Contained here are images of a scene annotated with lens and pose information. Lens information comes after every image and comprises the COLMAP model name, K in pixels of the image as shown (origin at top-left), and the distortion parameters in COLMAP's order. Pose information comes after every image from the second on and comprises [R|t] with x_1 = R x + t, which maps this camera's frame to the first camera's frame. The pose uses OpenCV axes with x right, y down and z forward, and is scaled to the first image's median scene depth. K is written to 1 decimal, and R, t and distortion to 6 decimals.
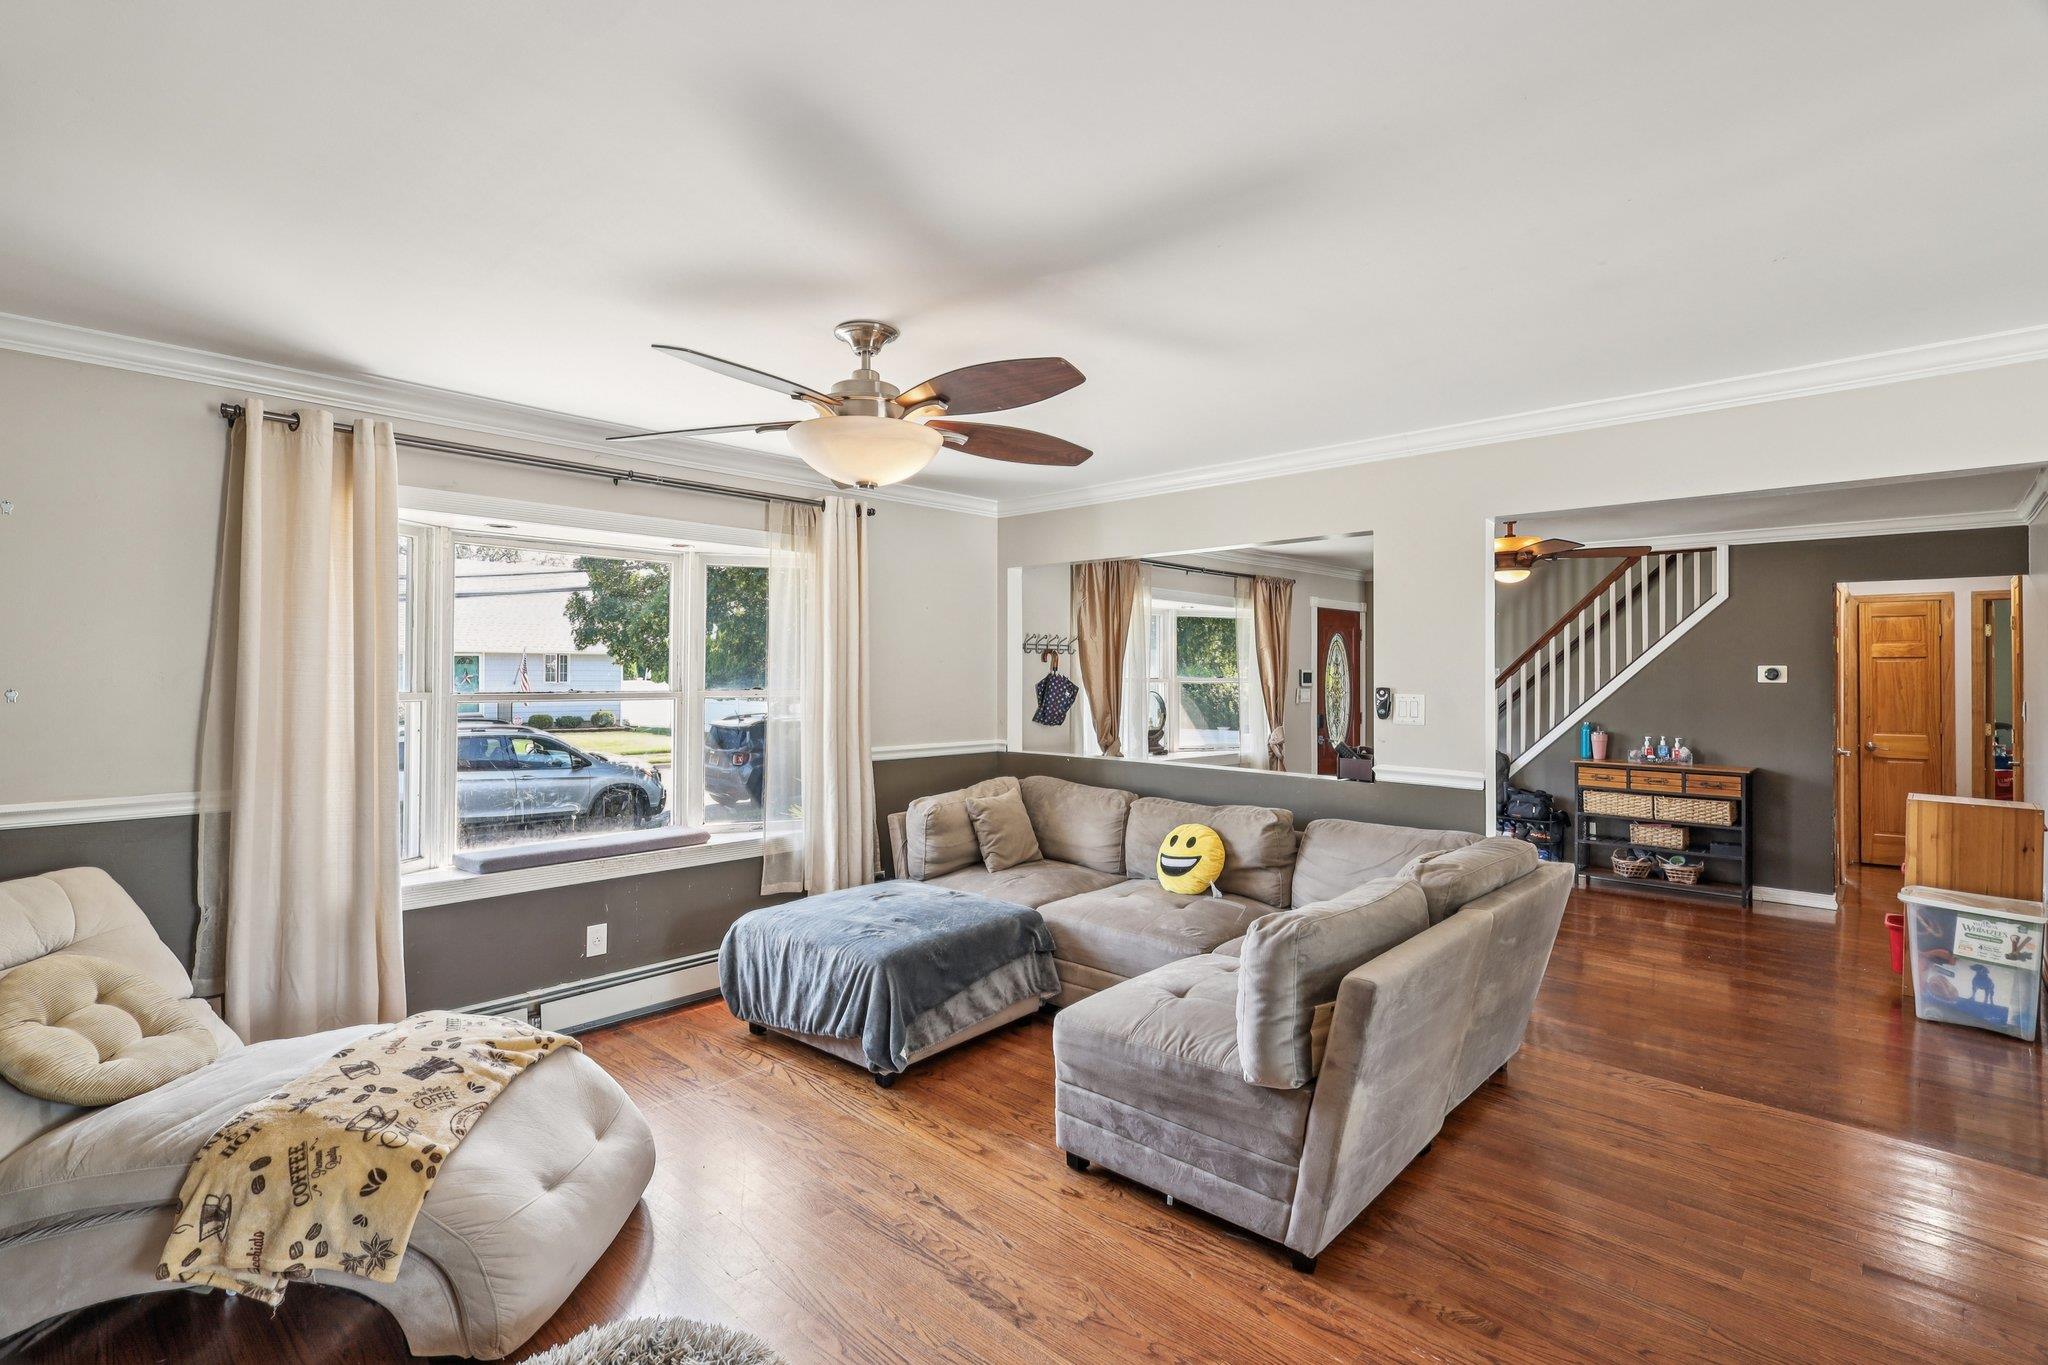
lens RADIAL K [[953.5, 0, 1021.2], [0, 953.5, 668.2], [0, 0, 1]] dist [-0.001245, 0.000483]
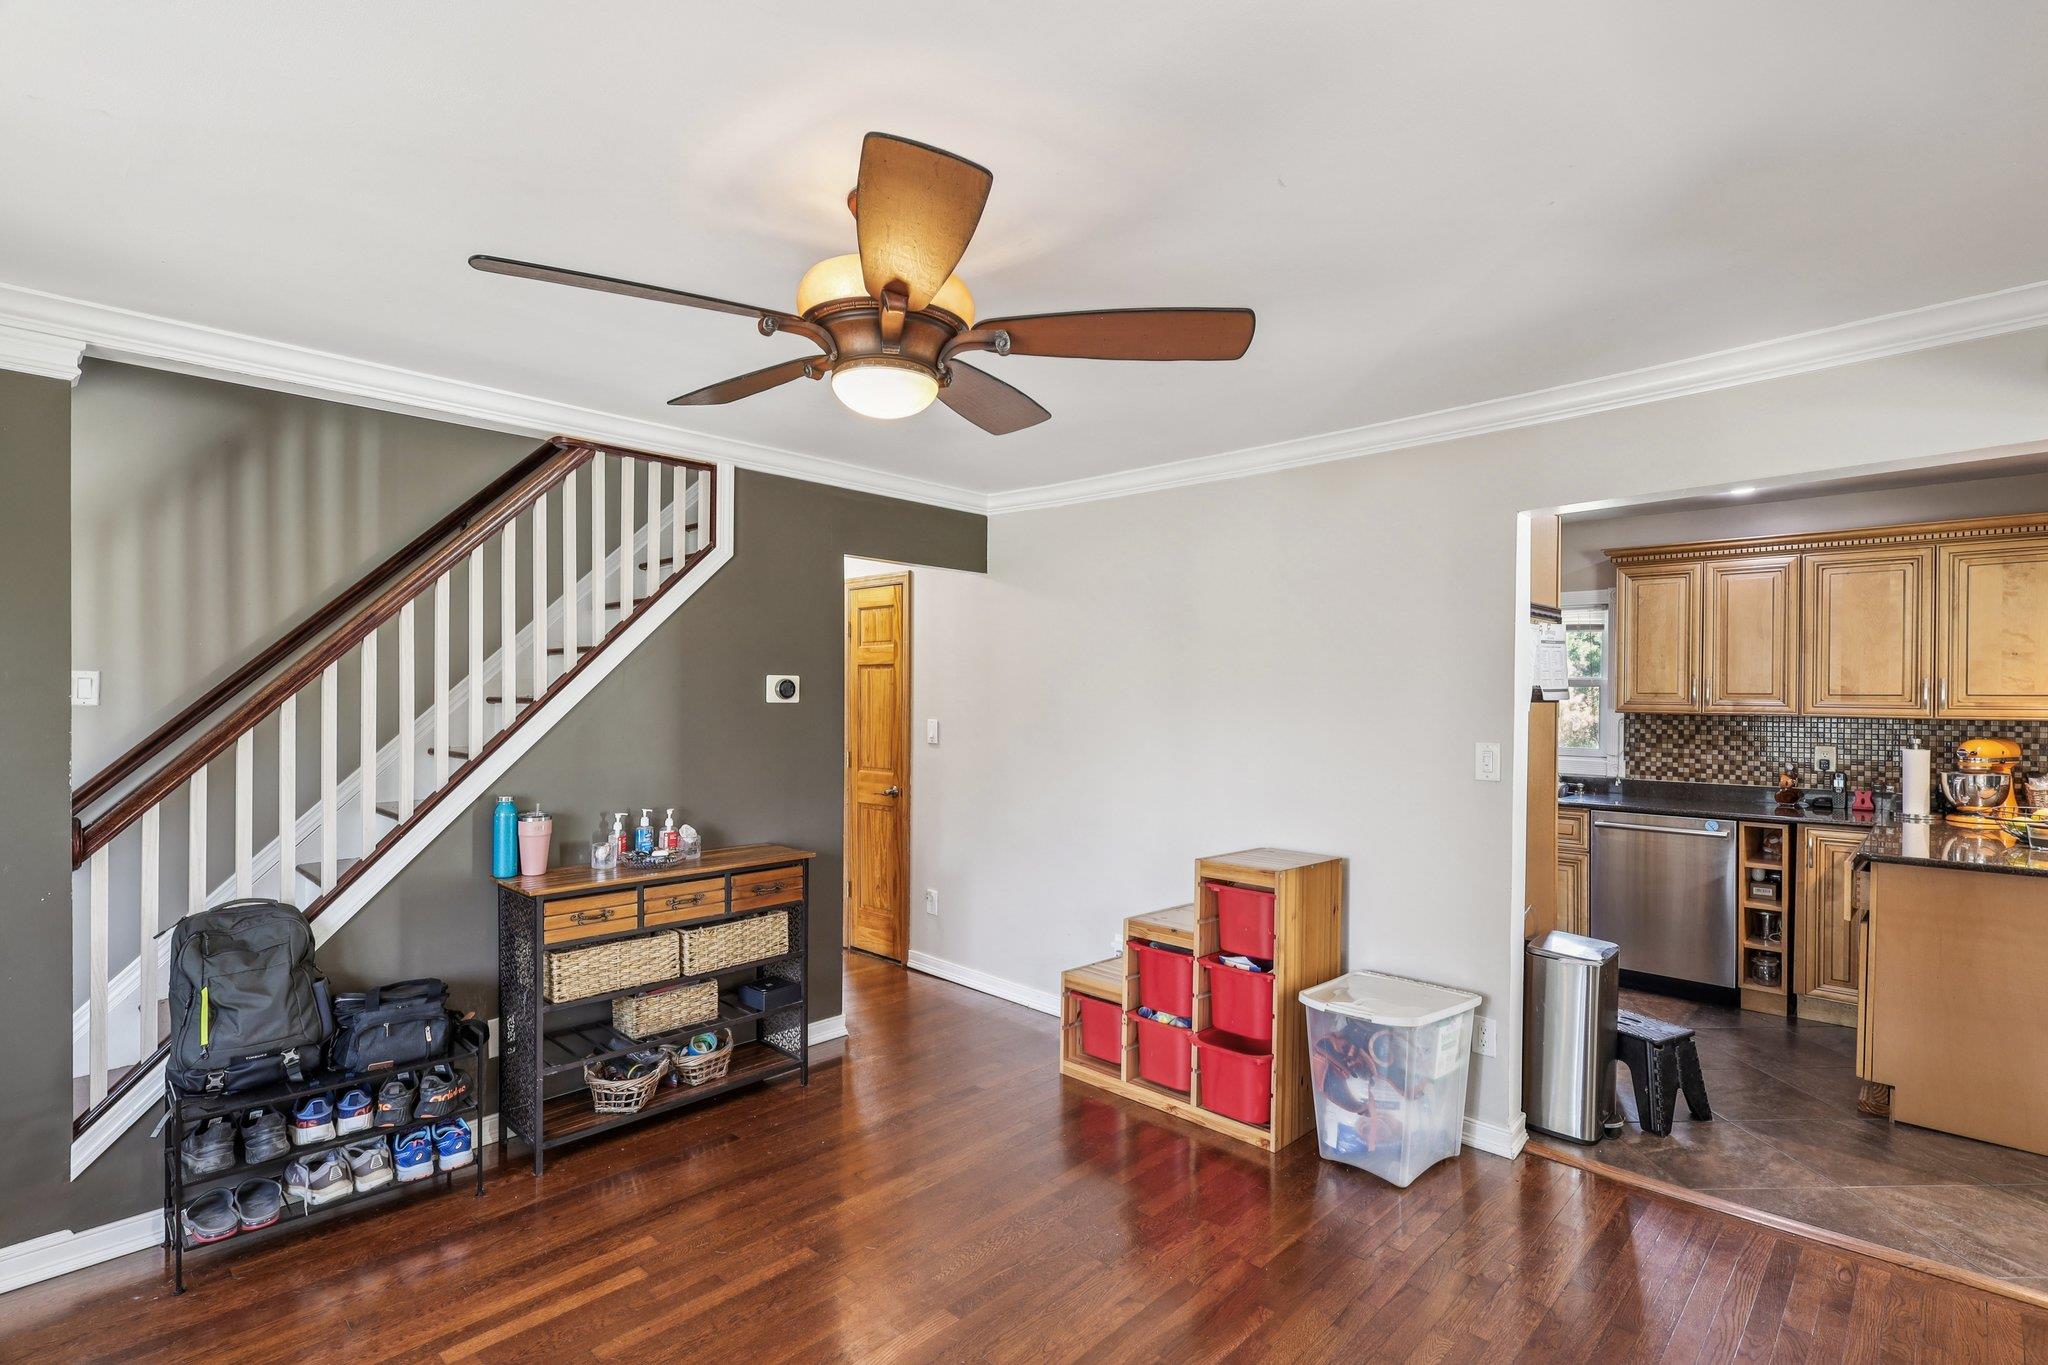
lens RADIAL K [[964.5, 0, 1028.7], [0, 964.5, 701.6], [0, 0, 1]] dist [-0.001200, 0.000584]
pose [[0.005877, -0.016185, 0.999852, 0.161780], [-0.011523, 0.999802, 0.016252, 0.002410], [-0.999916, -0.011617, 0.005690, 0.843274]]
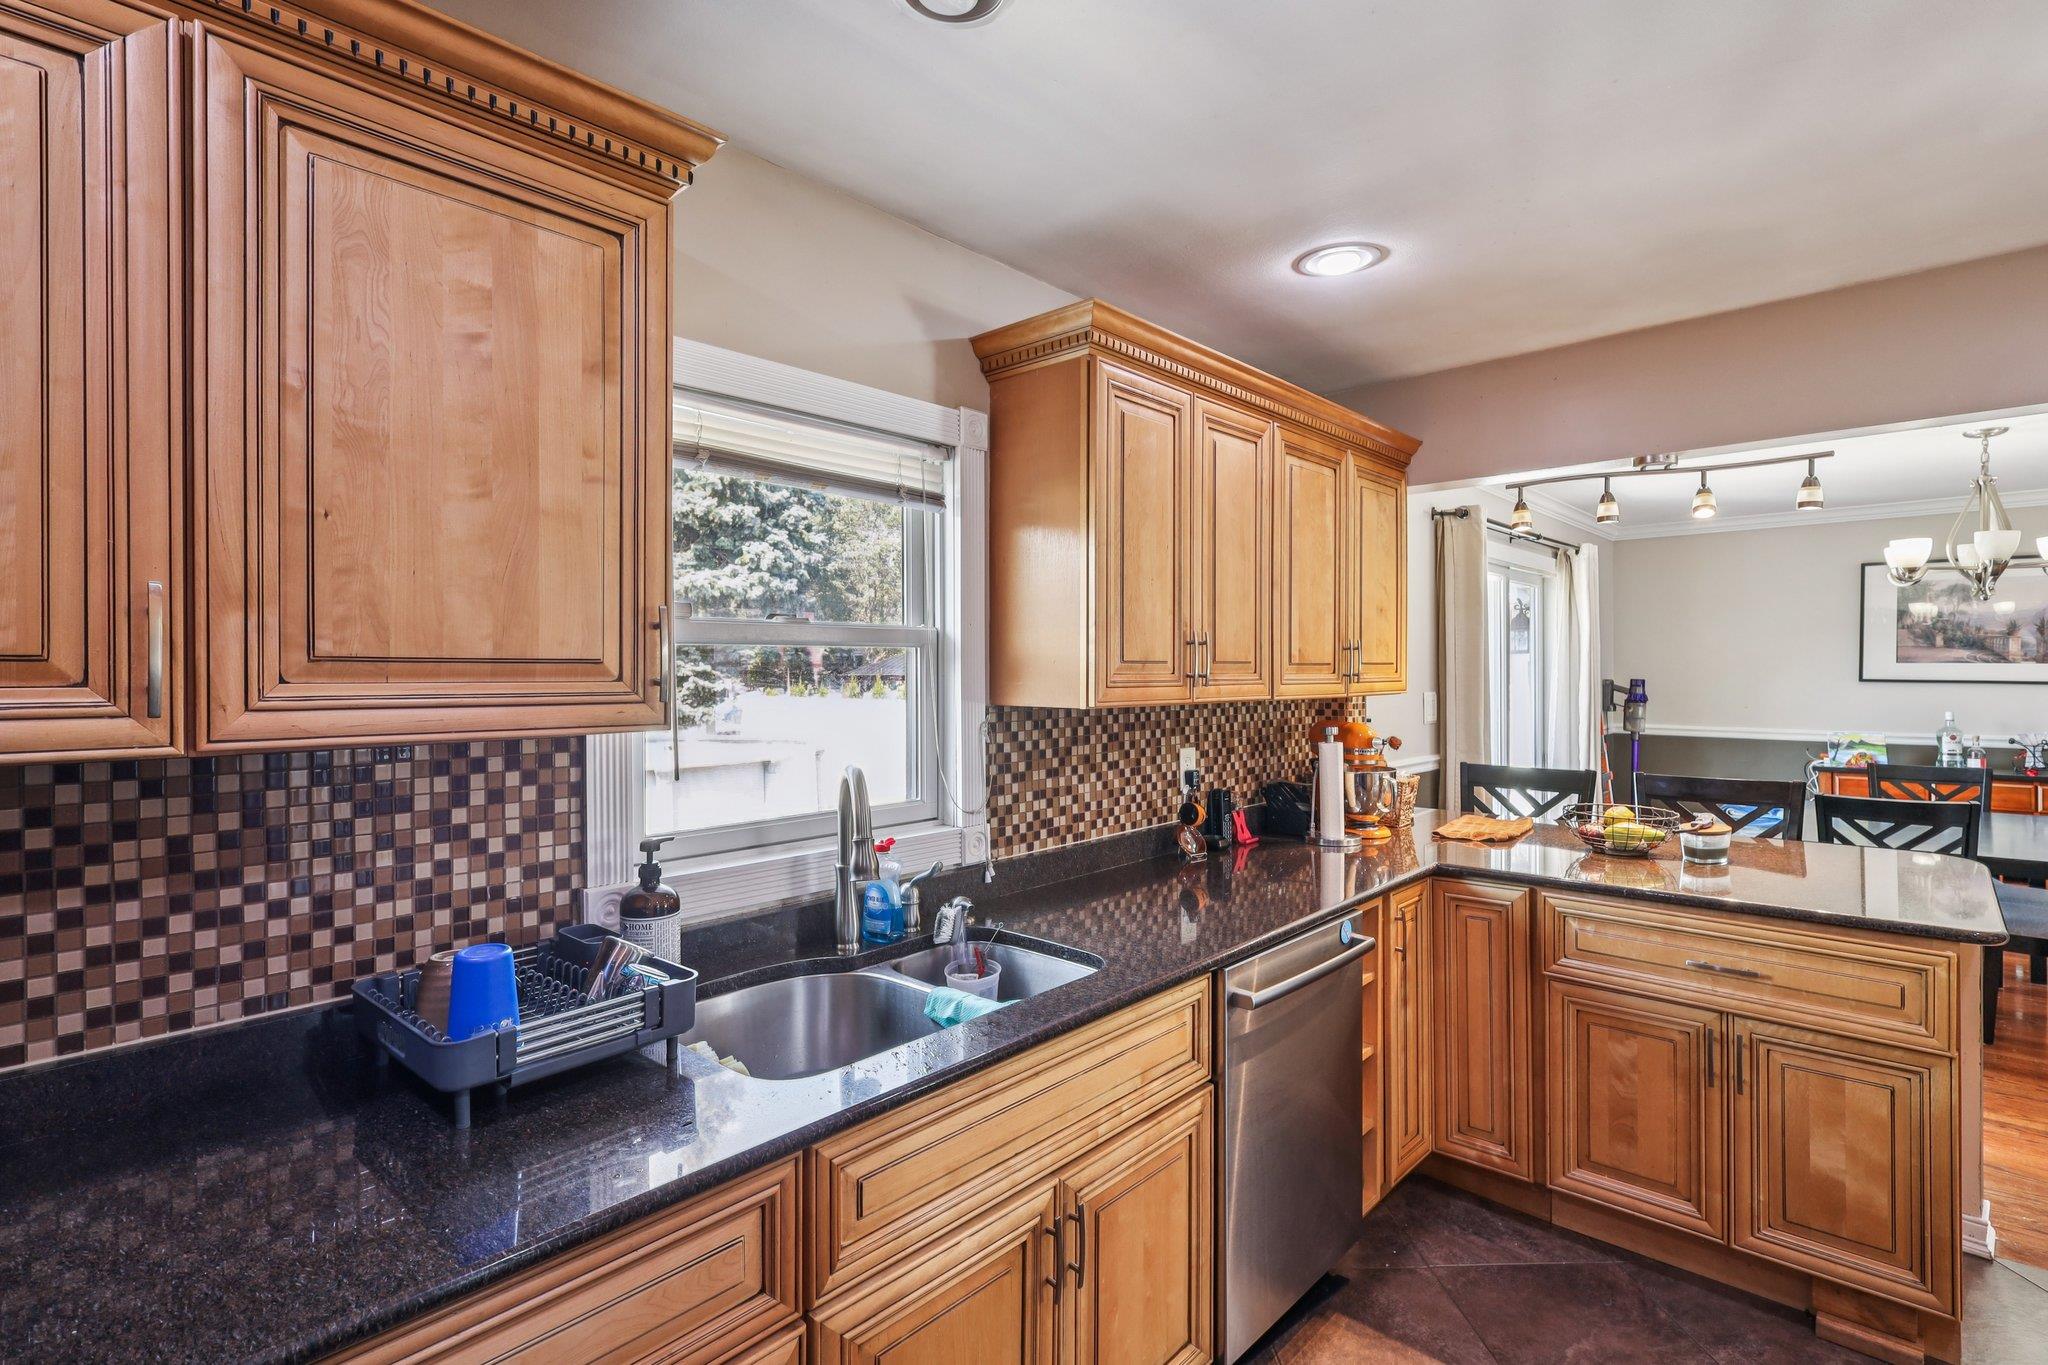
lens RADIAL K [[969.8, 0, 1022.3], [0, 969.8, 674.1], [0, 0, 1]] dist [-0.001180, -0.000083]
pose [[-0.999976, -0.000090, -0.006968, 1.007454], [-0.000070, 0.999995, -0.003006, 0.008159], [0.006968, -0.003006, -0.999971, 0.688018]]
